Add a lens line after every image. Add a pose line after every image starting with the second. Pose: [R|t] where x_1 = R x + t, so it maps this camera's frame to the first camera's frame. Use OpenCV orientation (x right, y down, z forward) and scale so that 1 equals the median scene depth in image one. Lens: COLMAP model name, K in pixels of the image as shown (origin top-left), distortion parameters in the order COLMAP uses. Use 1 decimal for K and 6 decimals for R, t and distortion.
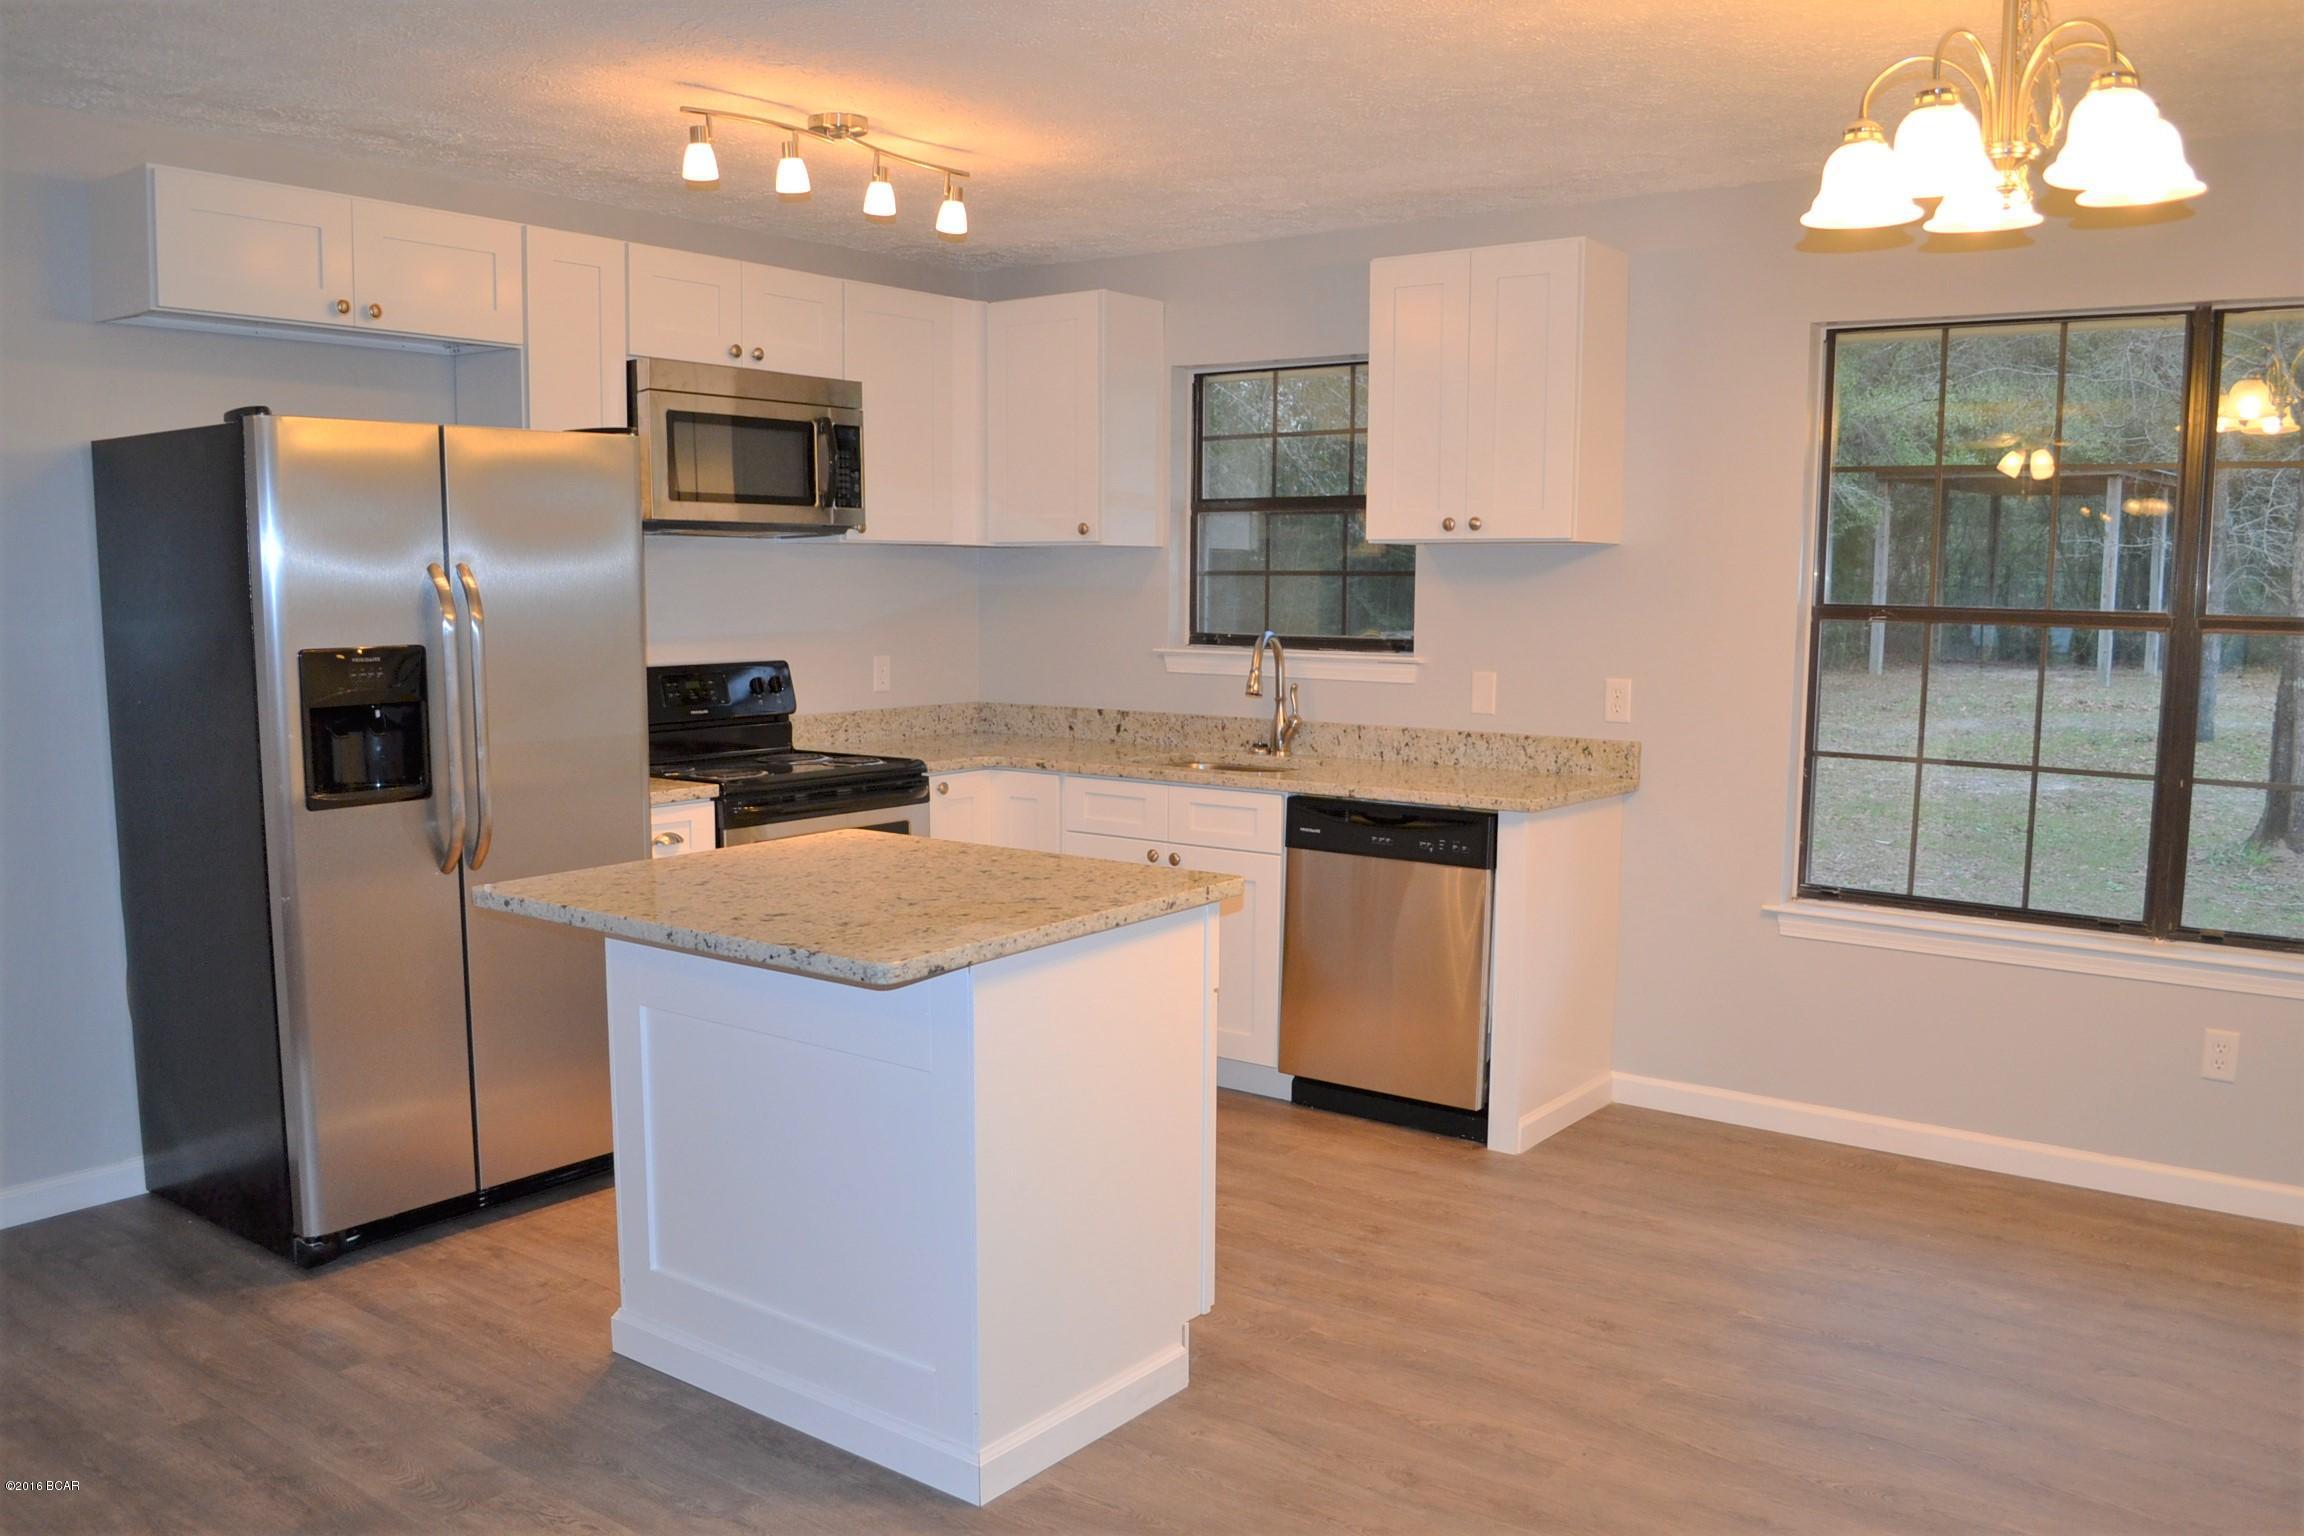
lens RADIAL K [[1843.7, 0, 1140.4], [0, 1843.7, 820.4], [0, 0, 1]] dist [-0.077803, 0.004936]
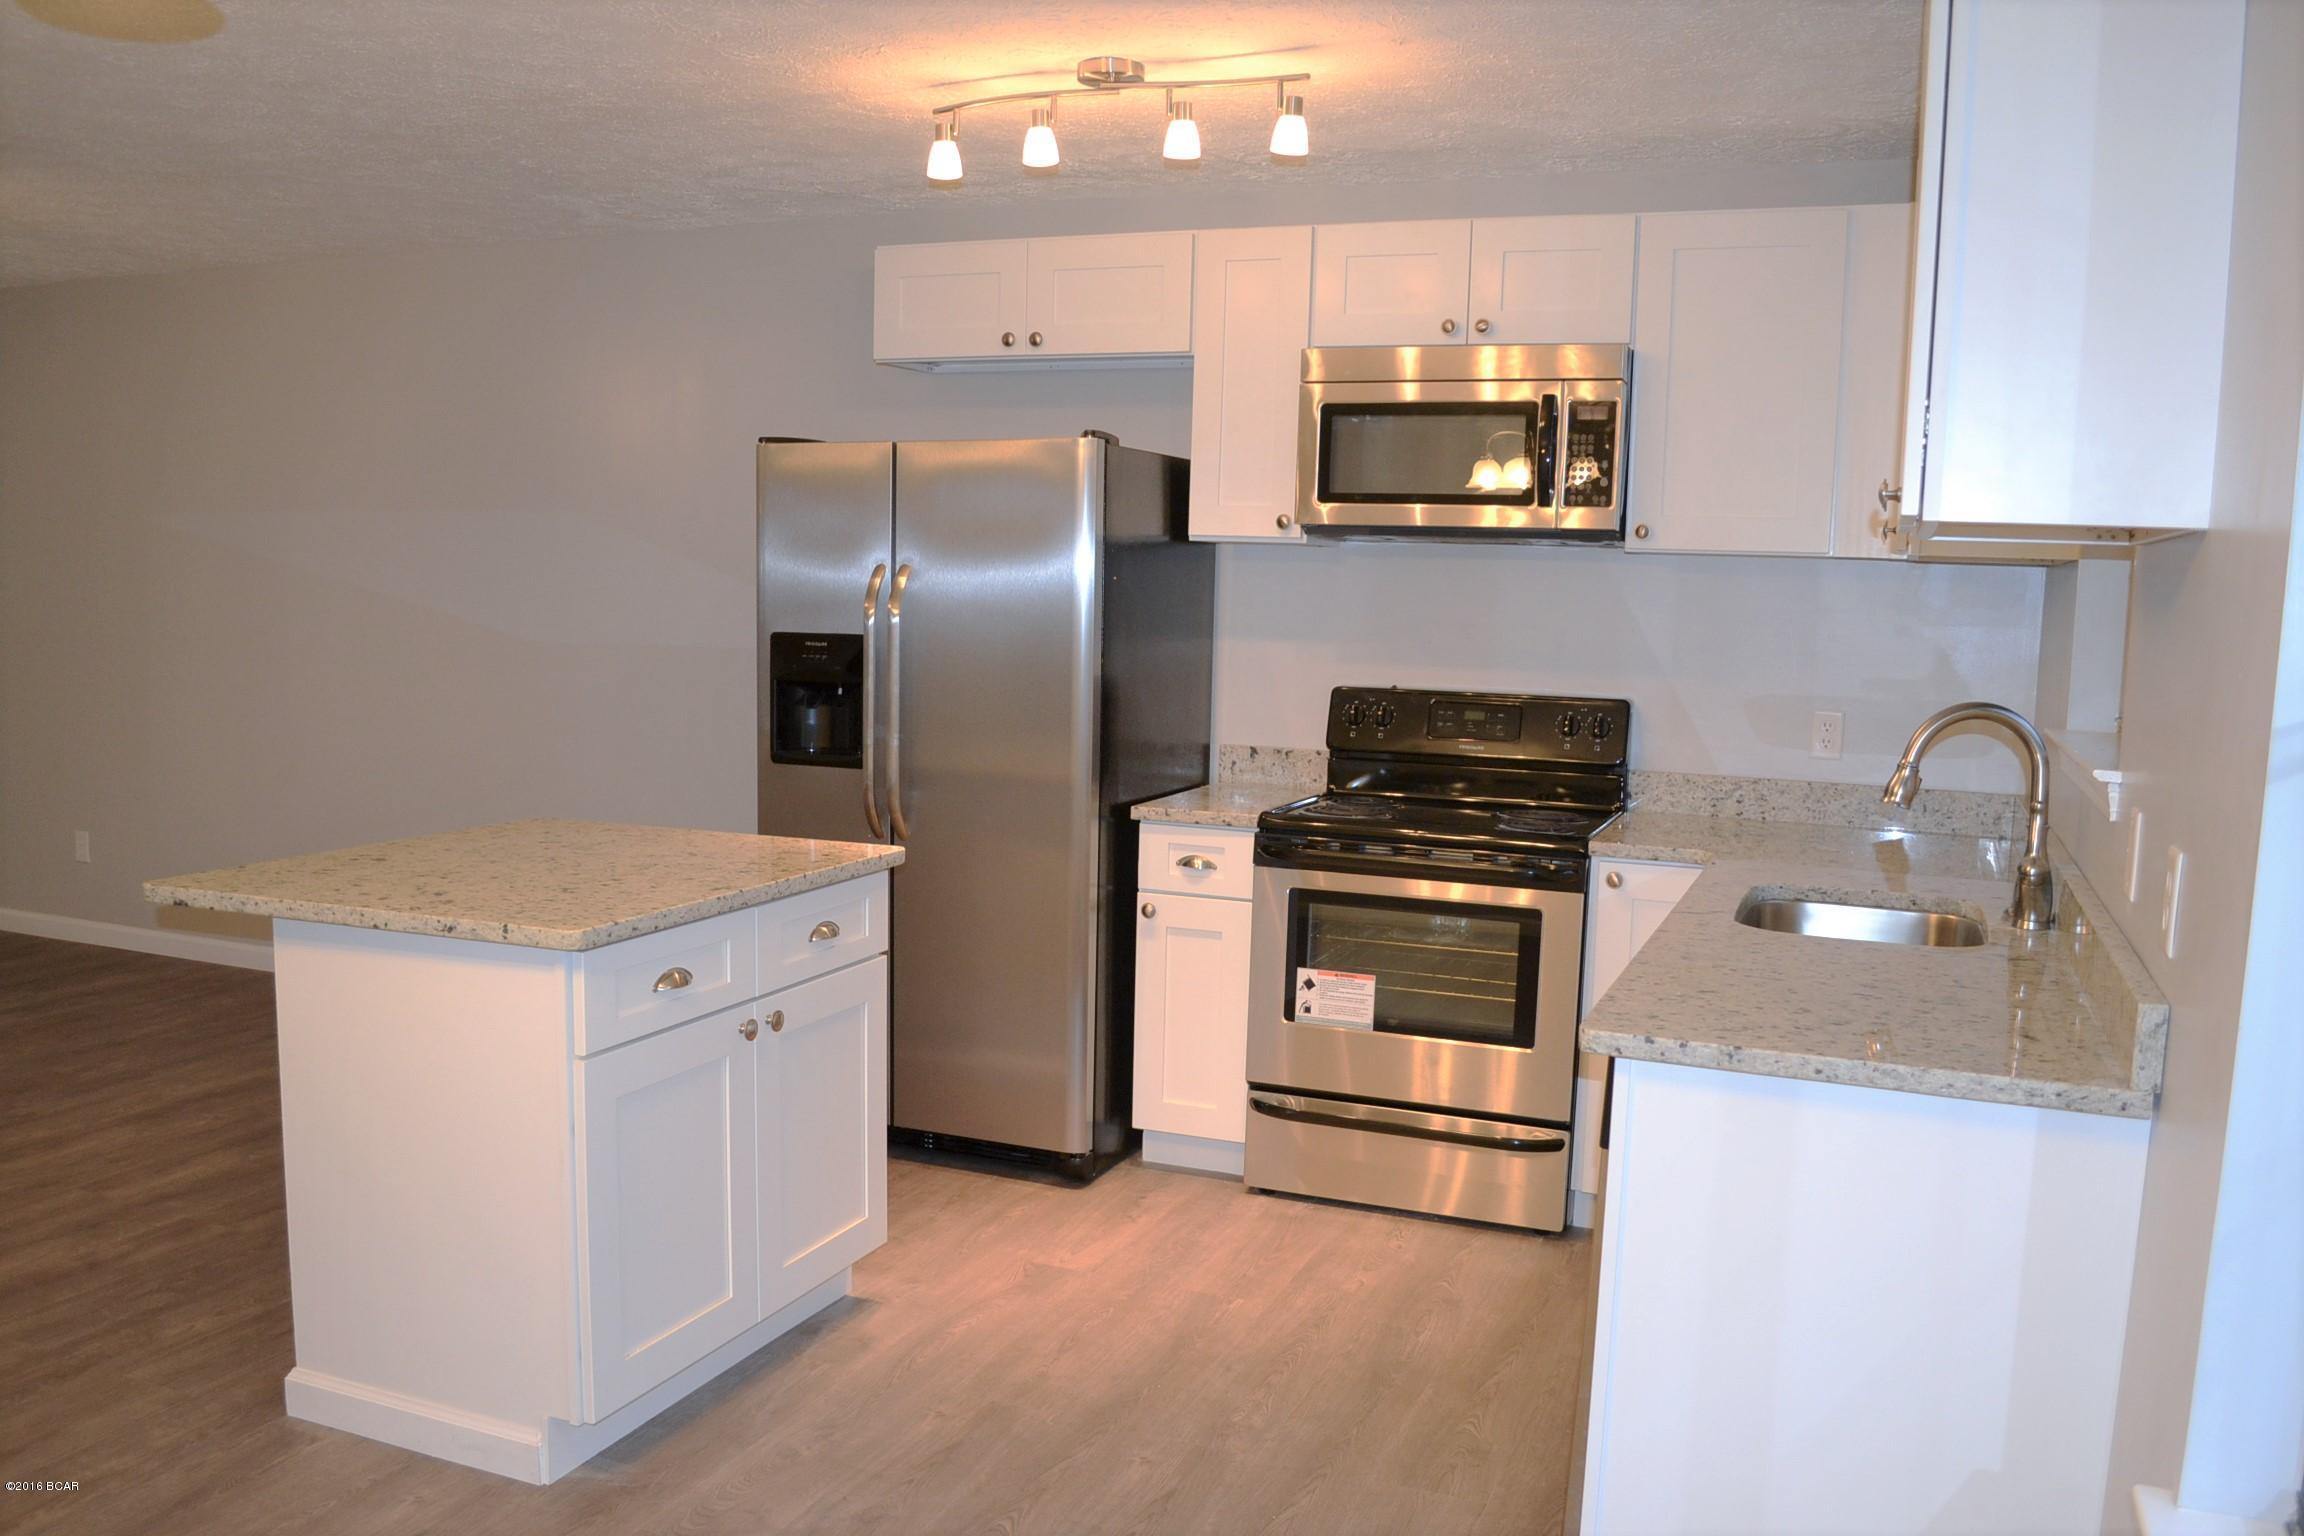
lens RADIAL K [[1843.7, 0, 1140.4], [0, 1843.7, 820.4], [0, 0, 1]] dist [-0.077803, 0.004936]
pose [[0.264342, 0.127537, -0.955959, 0.761447], [-0.148969, 0.984721, 0.090182, -0.110093], [0.952854, 0.118570, 0.279303, 0.842763]]
